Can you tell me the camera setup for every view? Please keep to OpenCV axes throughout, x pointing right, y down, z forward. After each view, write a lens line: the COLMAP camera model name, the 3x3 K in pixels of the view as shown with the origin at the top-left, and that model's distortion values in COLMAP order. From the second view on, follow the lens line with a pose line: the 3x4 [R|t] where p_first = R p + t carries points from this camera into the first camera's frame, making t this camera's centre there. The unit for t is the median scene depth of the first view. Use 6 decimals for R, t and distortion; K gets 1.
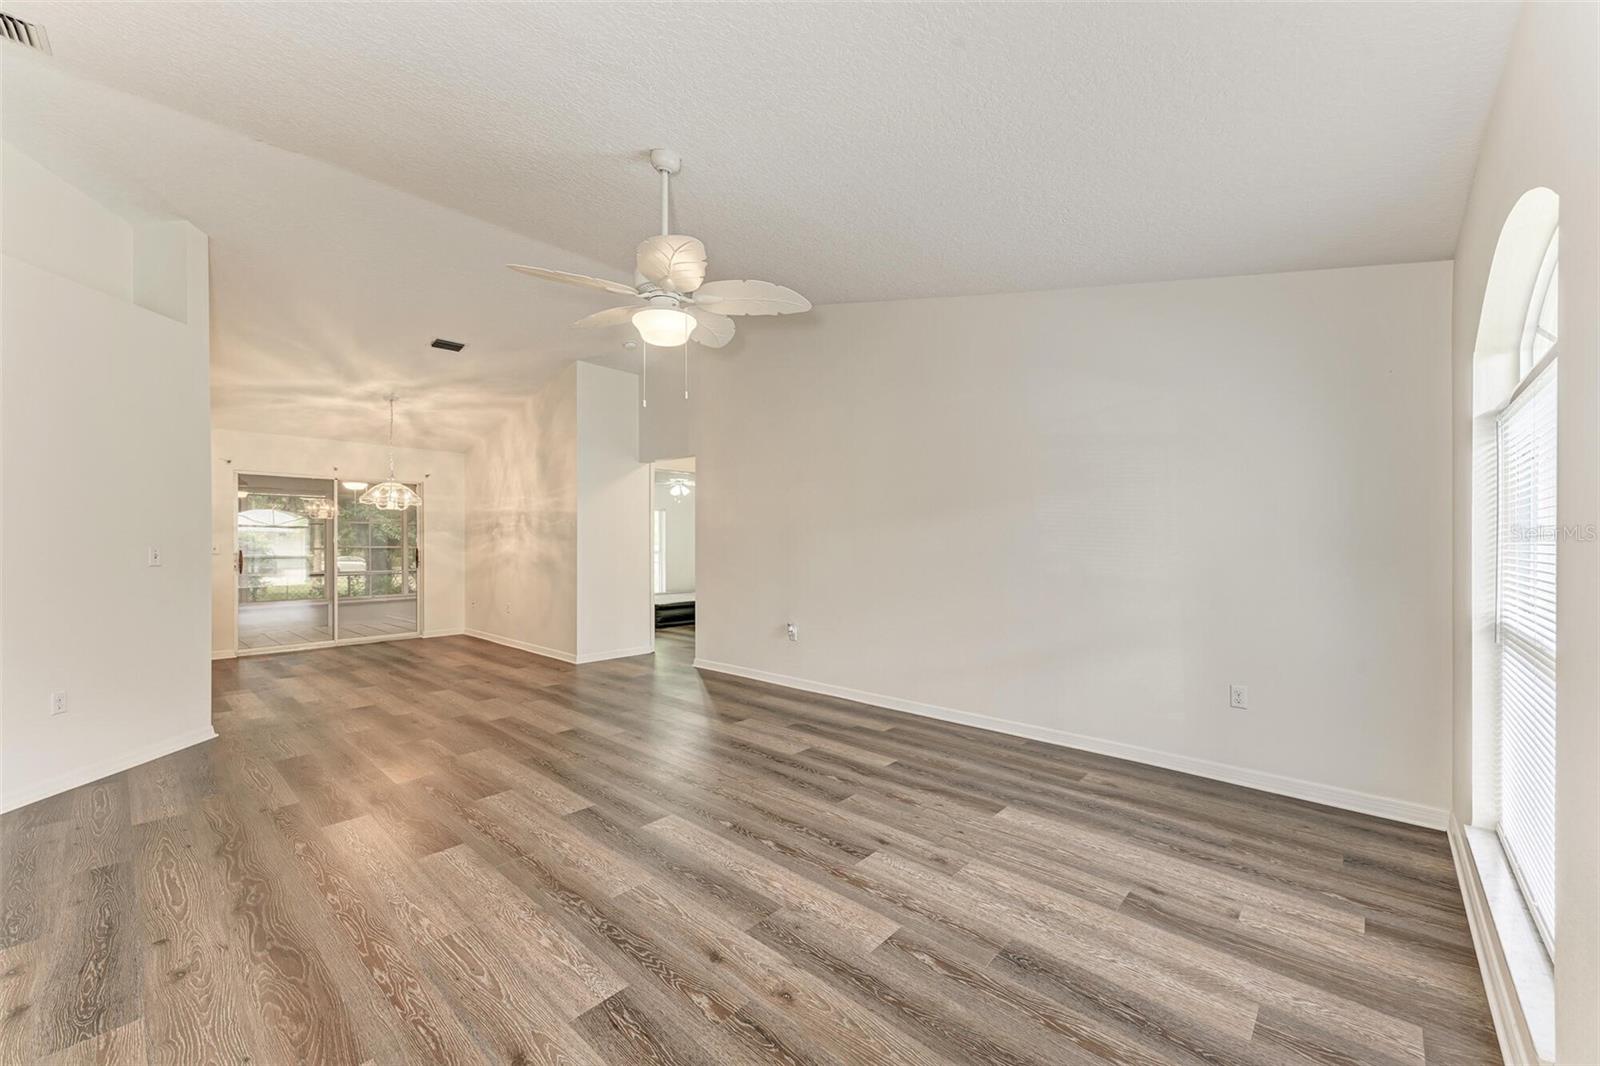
lens RADIAL K [[620.6, 0, 802.8], [0, 620.6, 541.8], [0, 0, 1]] dist [0.014313, -0.005131]
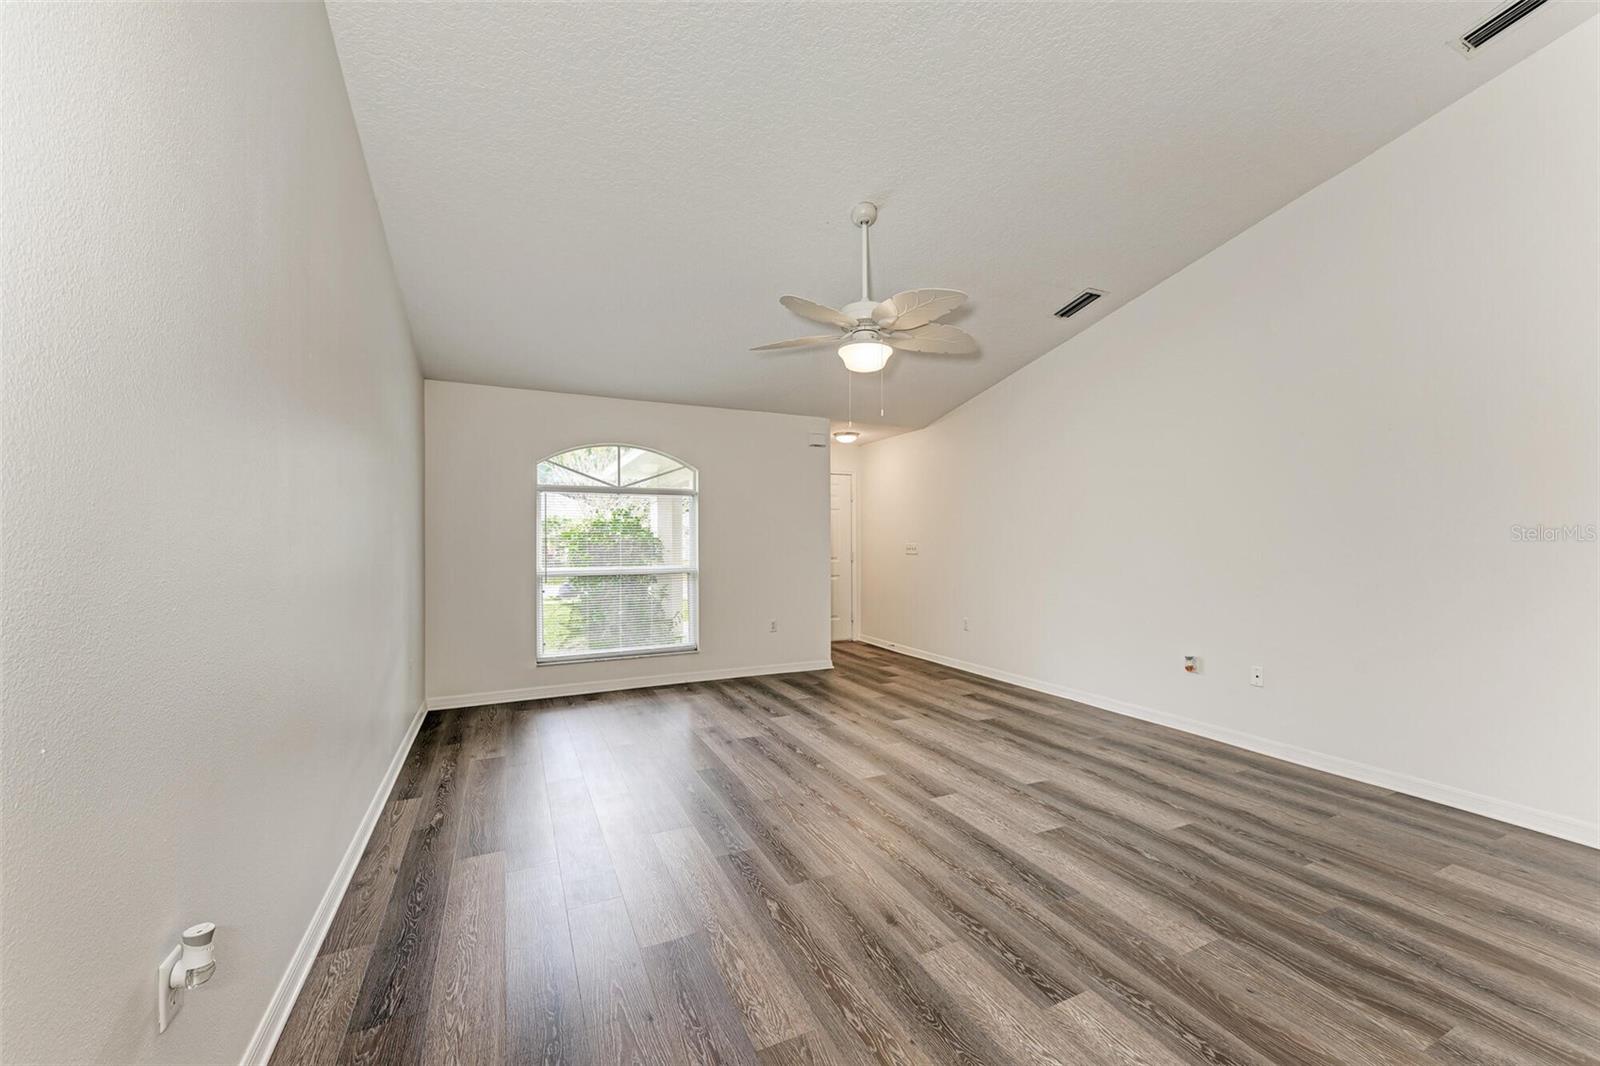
lens RADIAL K [[620.6, 0, 802.8], [0, 620.6, 541.8], [0, 0, 1]] dist [0.014313, -0.005131]
pose [[-0.926713, 0.001904, 0.375766, -0.539307], [0.002809, 0.999994, 0.001860, -0.002331], [-0.375760, 0.002779, -0.926713, 2.083607]]
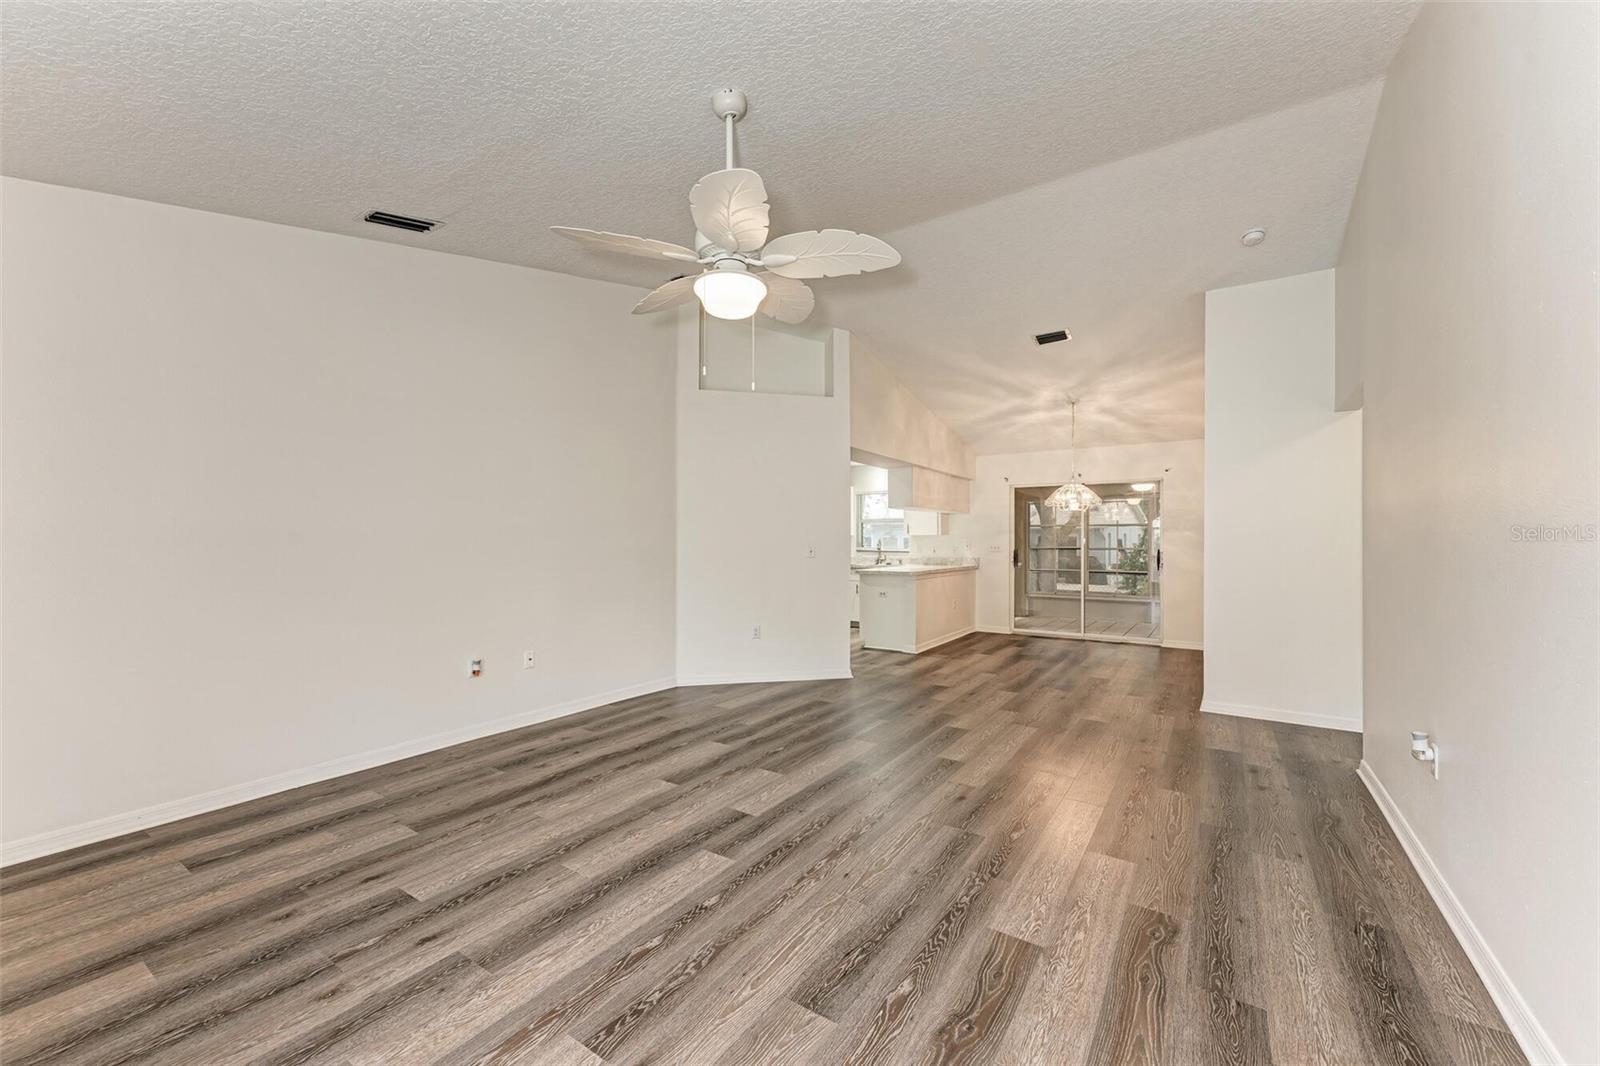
lens RADIAL K [[620.6, 0, 802.8], [0, 620.6, 541.8], [0, 0, 1]] dist [0.014313, -0.005131]
pose [[0.147020, 0.001252, -0.989133, 0.644891], [-0.001563, 0.999998, 0.001033, -0.002391], [0.989132, 0.001394, 0.147022, 0.956838]]
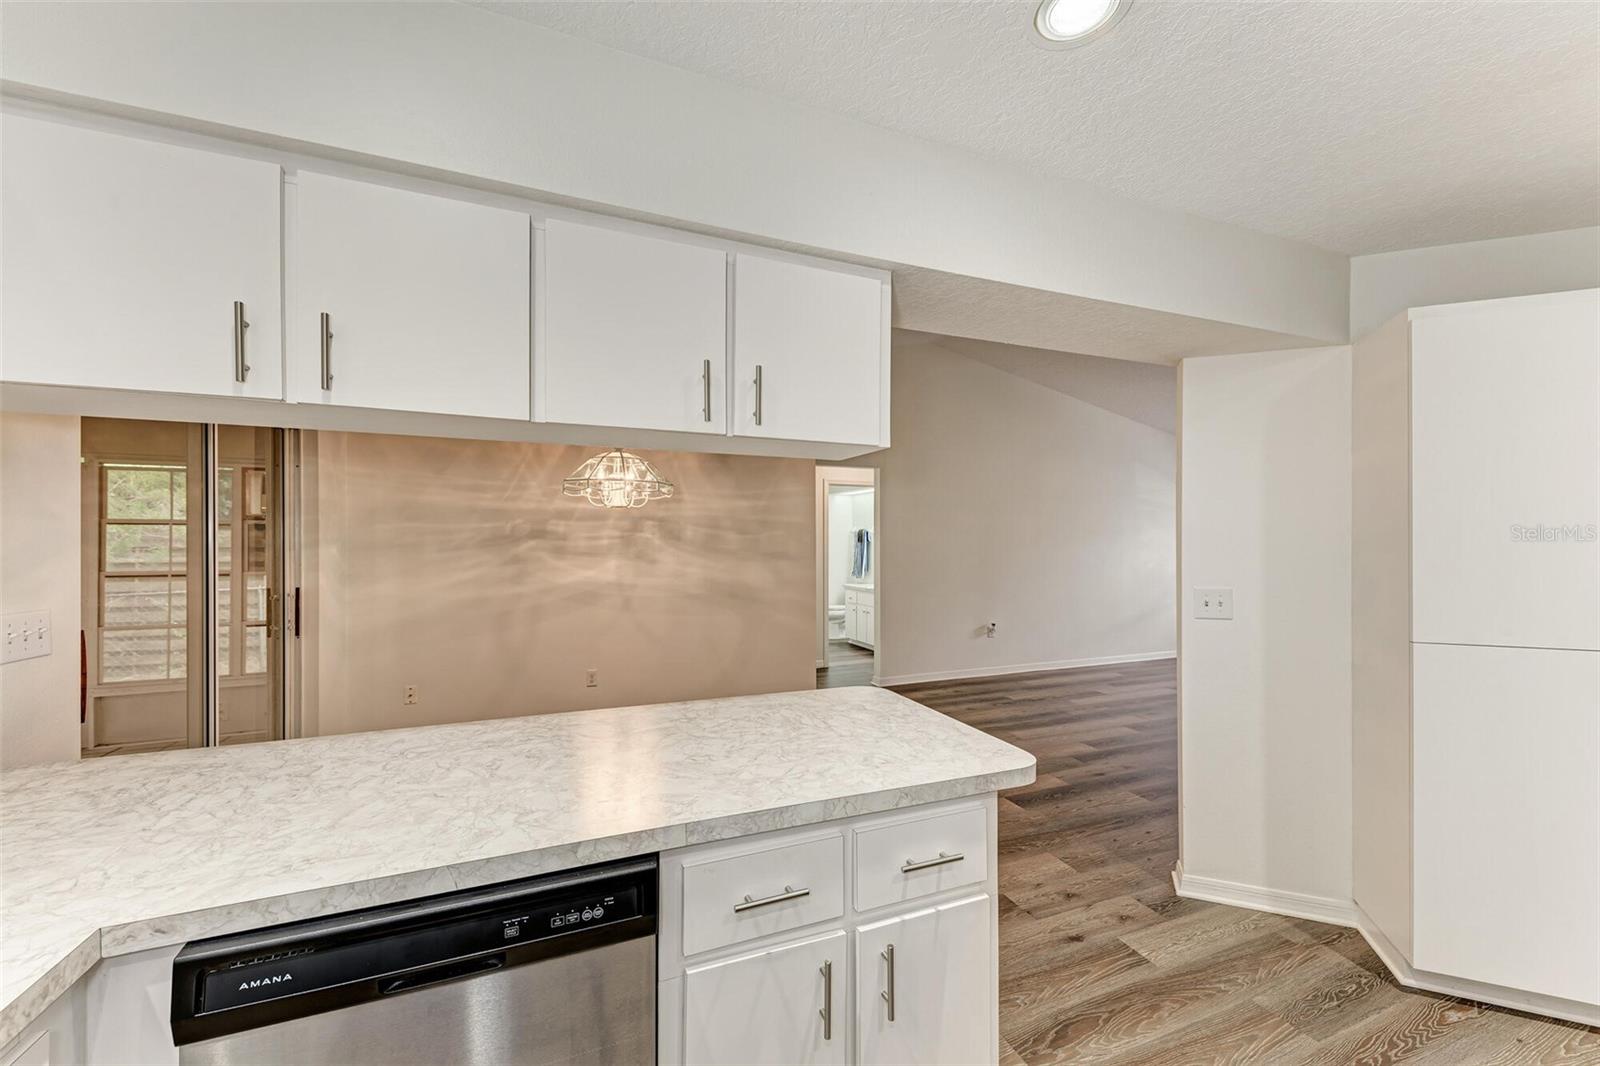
lens RADIAL K [[620.6, 0, 802.8], [0, 620.6, 541.8], [0, 0, 1]] dist [0.014313, -0.005131]
pose [[0.435400, -0.000606, 0.900237, -2.385327], [0.002039, 0.999998, -0.000313, -0.052871], [-0.900235, 0.001972, 0.435401, 1.500769]]
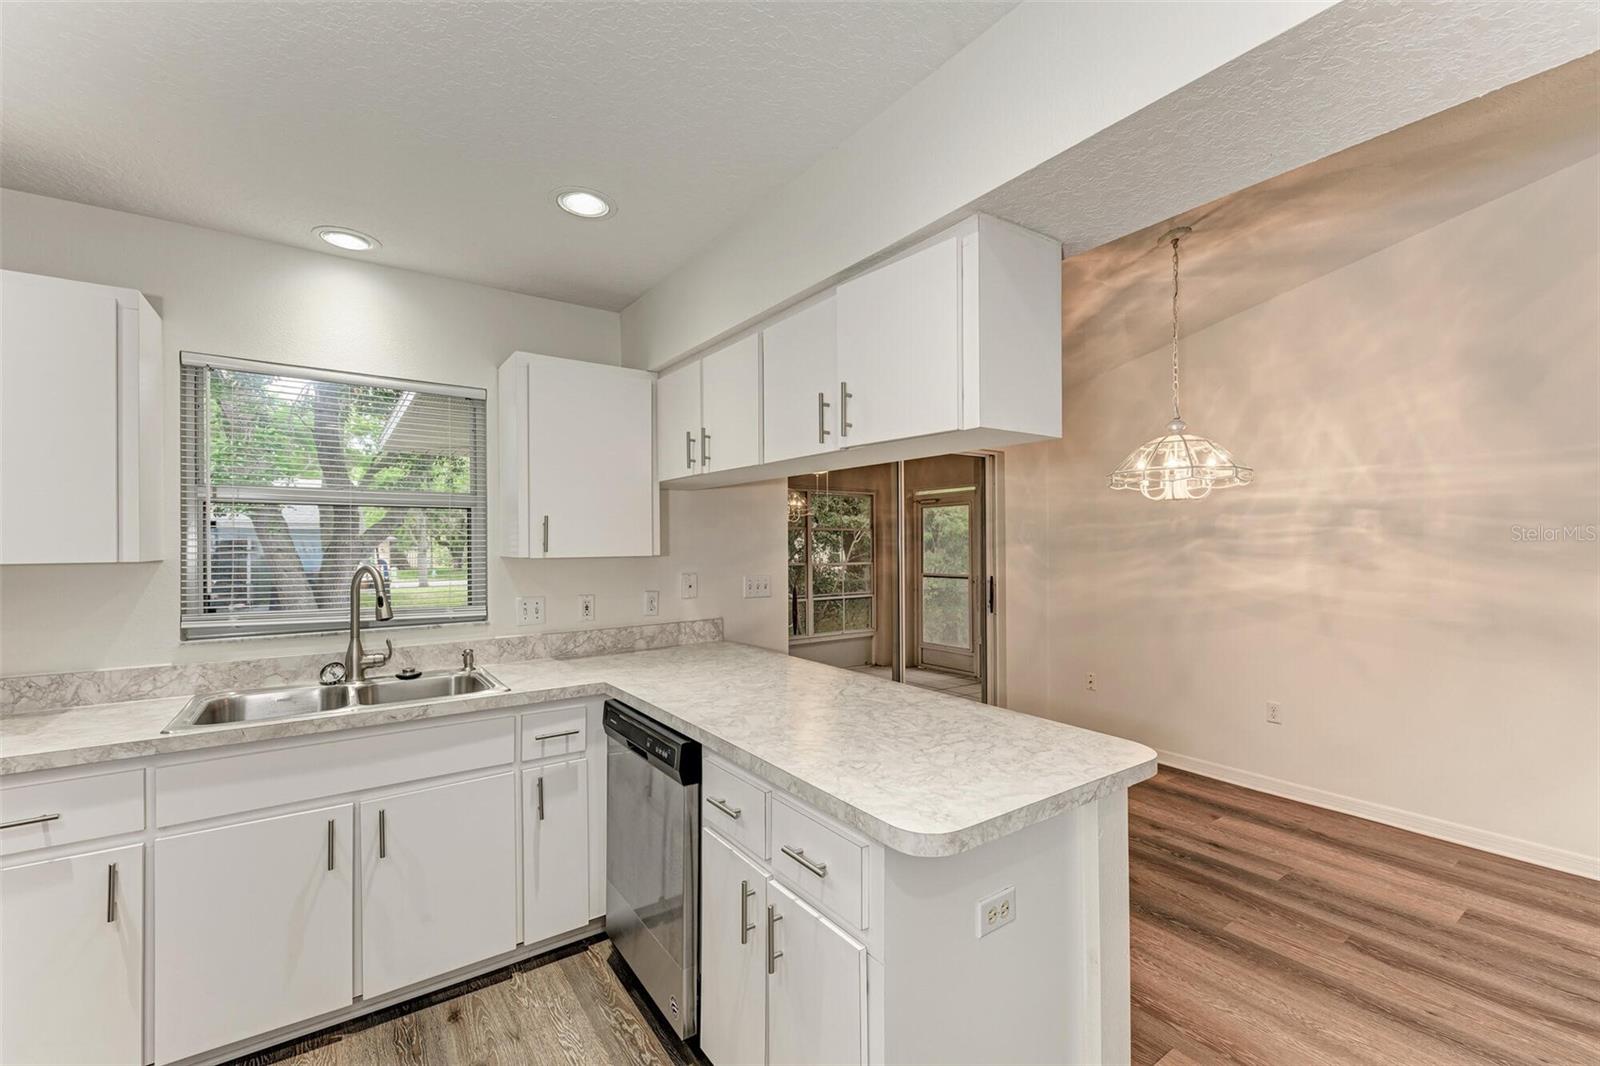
lens RADIAL K [[680.4, 0, 800.0], [0, 680.4, 533.0], [0, 0, 1]] dist [0.000183, 0.000010]
pose [[0.974701, -0.007935, -0.223373, -1.835113], [0.004649, 0.999873, -0.015233, -0.052101], [0.223465, 0.013809, 0.974614, 1.130060]]
